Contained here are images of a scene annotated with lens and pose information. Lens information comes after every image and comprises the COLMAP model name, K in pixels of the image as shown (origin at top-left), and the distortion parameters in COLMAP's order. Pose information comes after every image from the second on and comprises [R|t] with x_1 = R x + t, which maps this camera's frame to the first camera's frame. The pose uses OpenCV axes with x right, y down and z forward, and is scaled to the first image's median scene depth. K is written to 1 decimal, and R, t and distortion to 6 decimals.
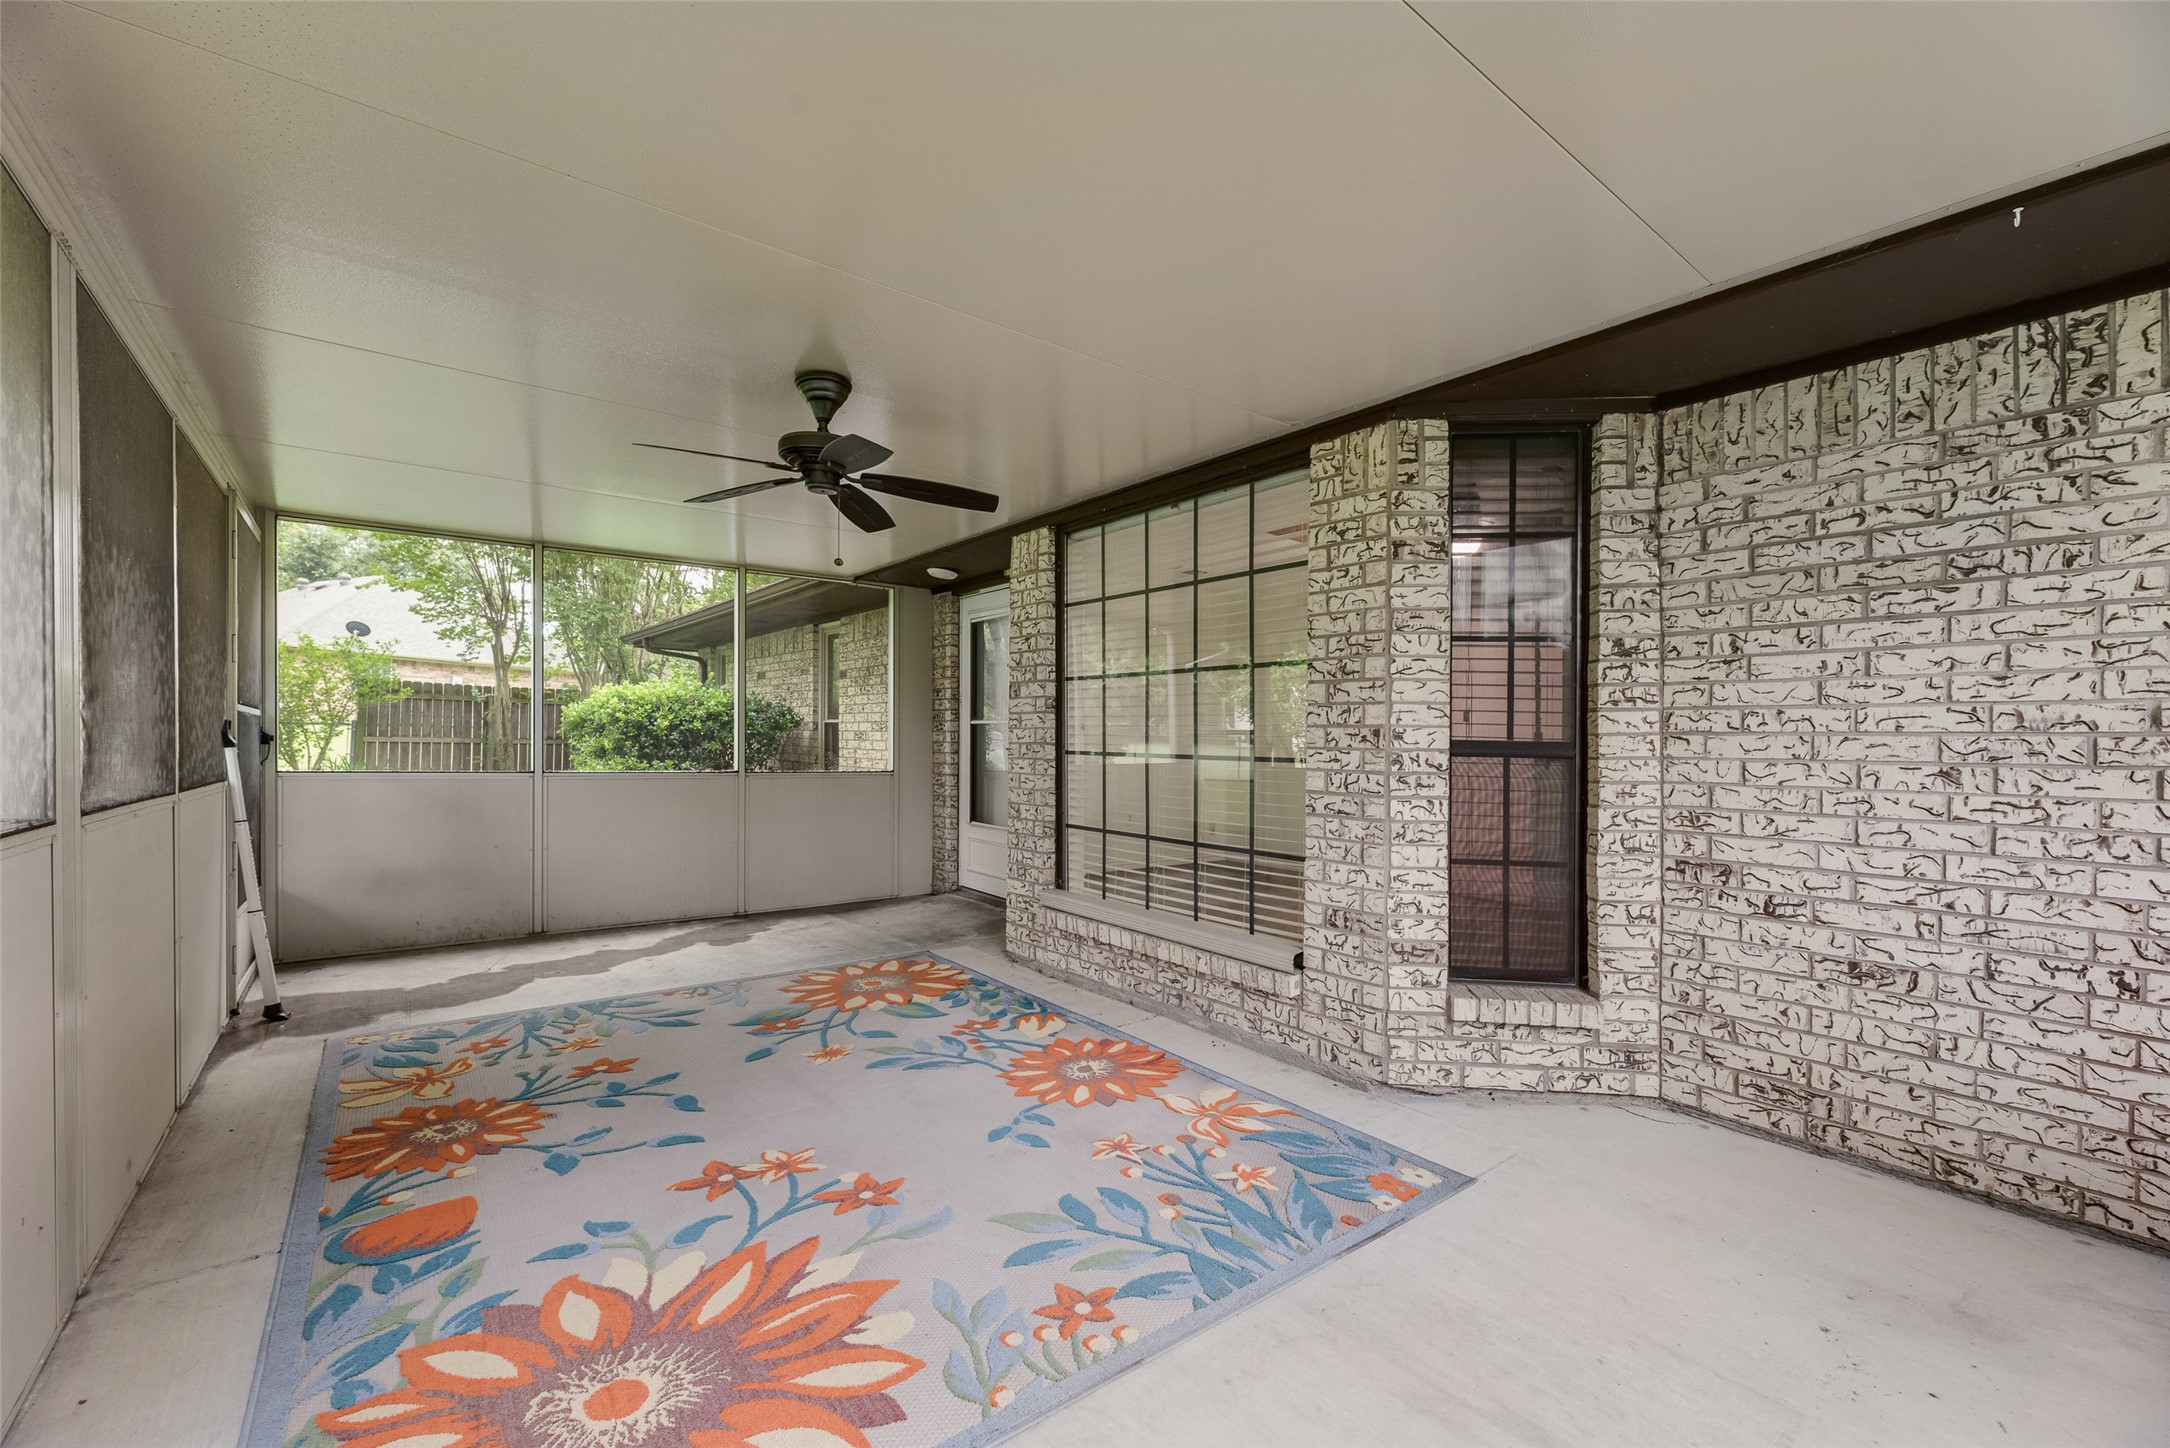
lens RADIAL K [[873.7, 0, 1085.5], [0, 873.7, 748.0], [0, 0, 1]] dist [0.001409, 0.000059]
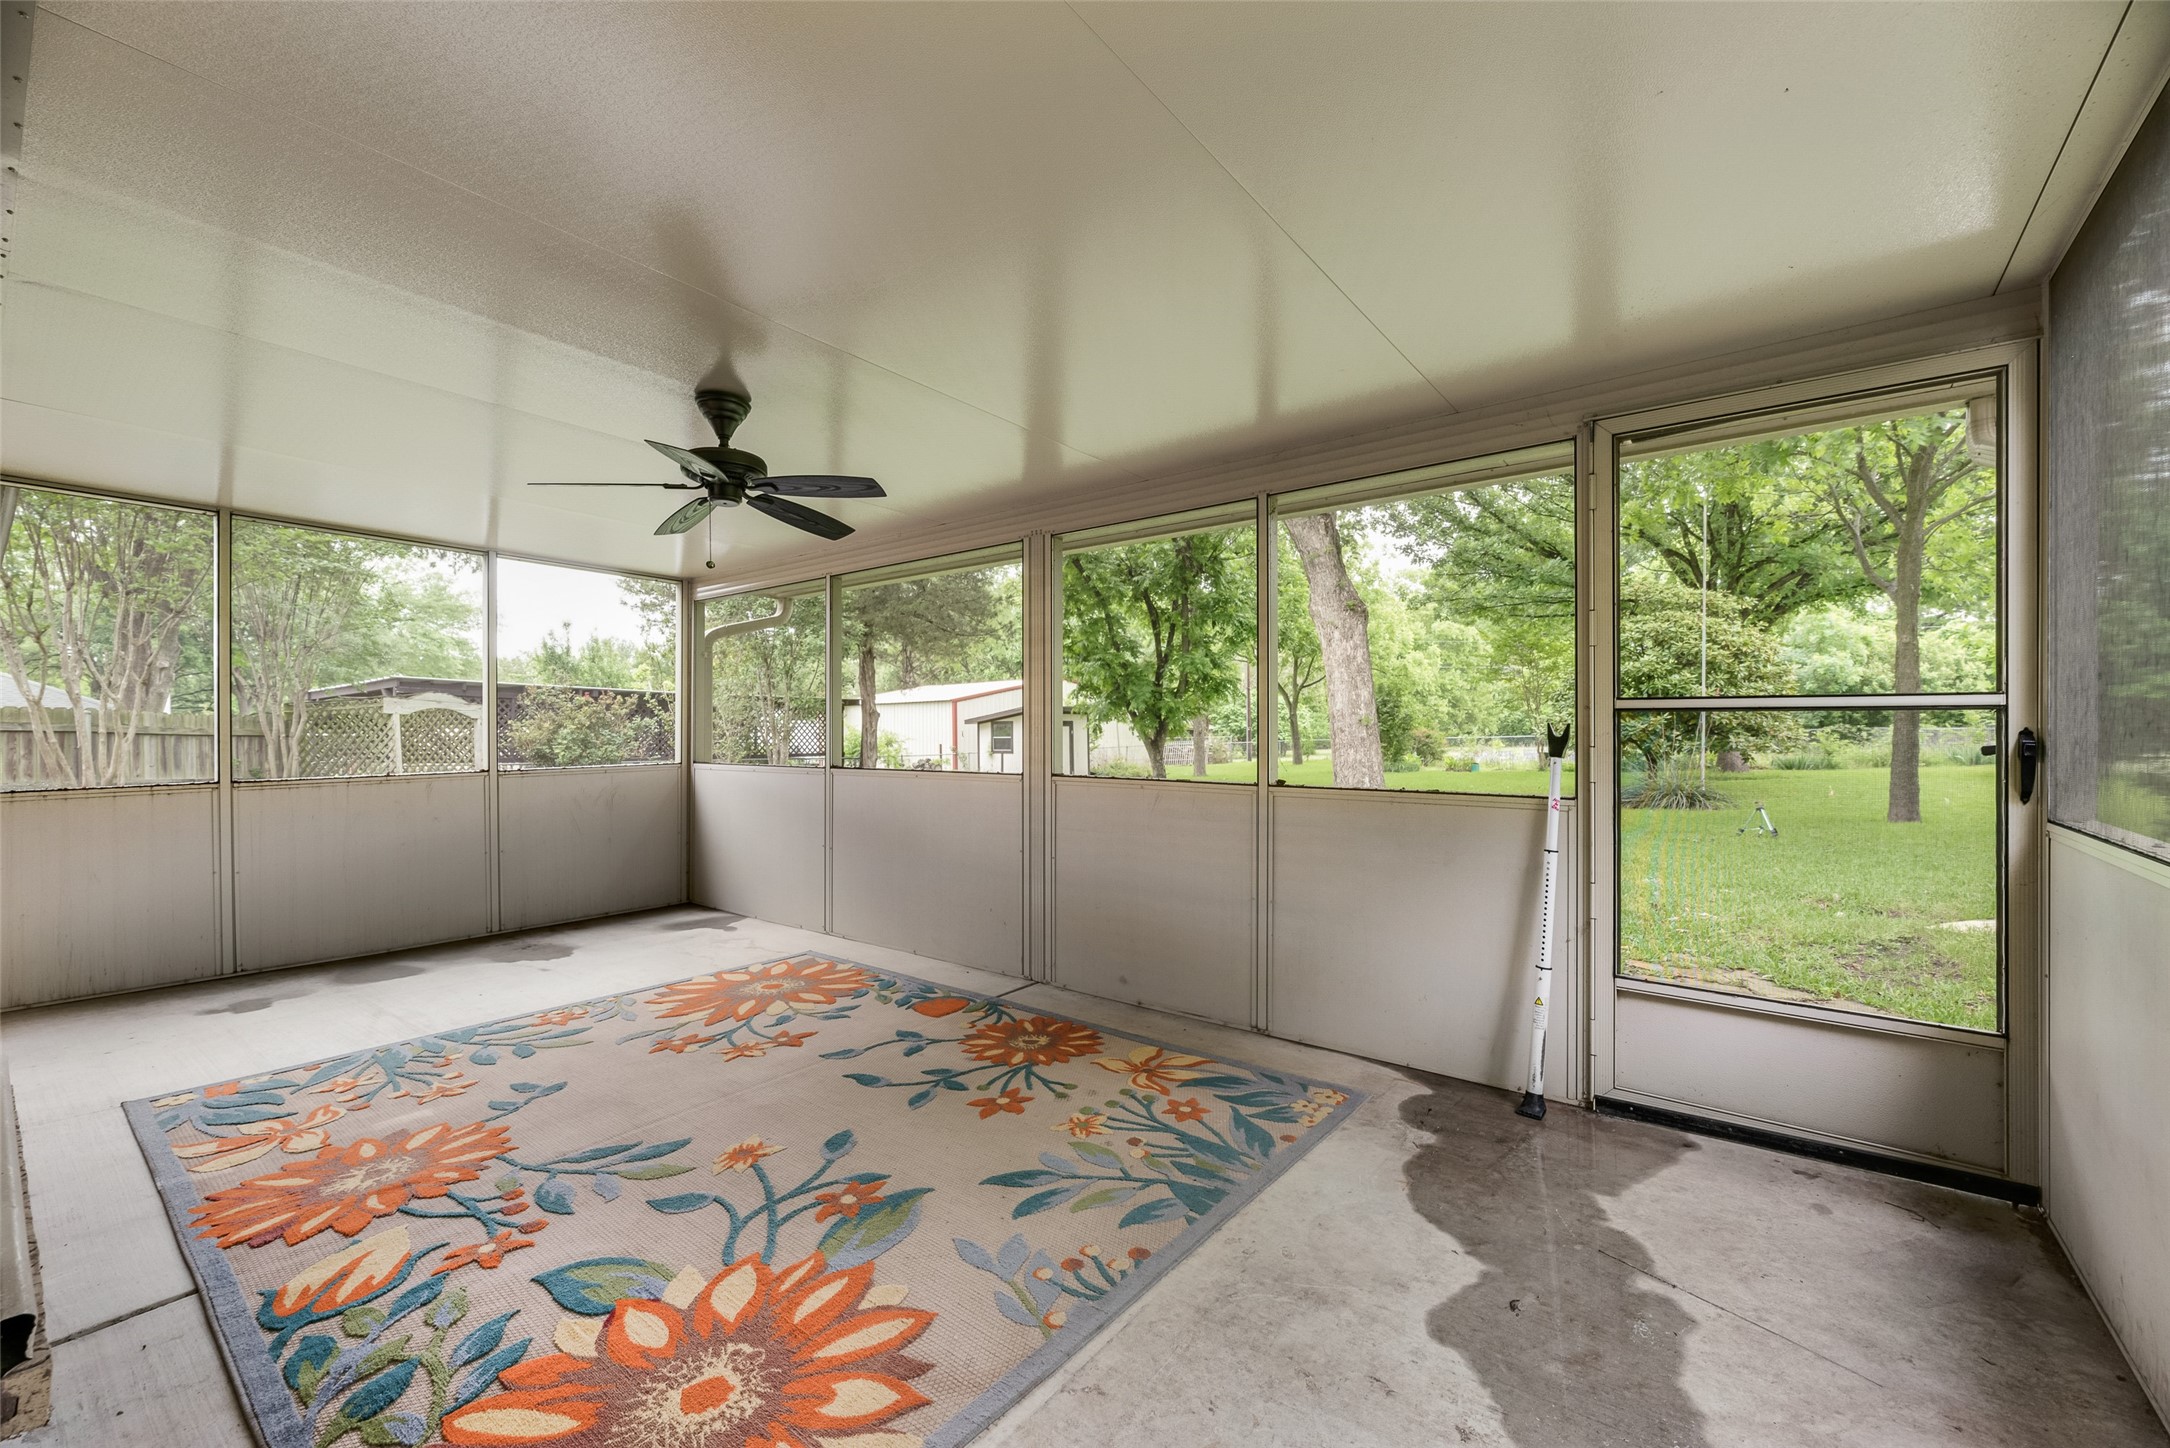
lens RADIAL K [[873.7, 0, 1085.5], [0, 873.7, 748.0], [0, 0, 1]] dist [0.001409, 0.000059]
pose [[-0.973861, -0.007123, -0.227034, -0.424201], [-0.012037, 0.999722, 0.020268, -0.021032], [0.226826, 0.022471, -0.973676, 1.878233]]
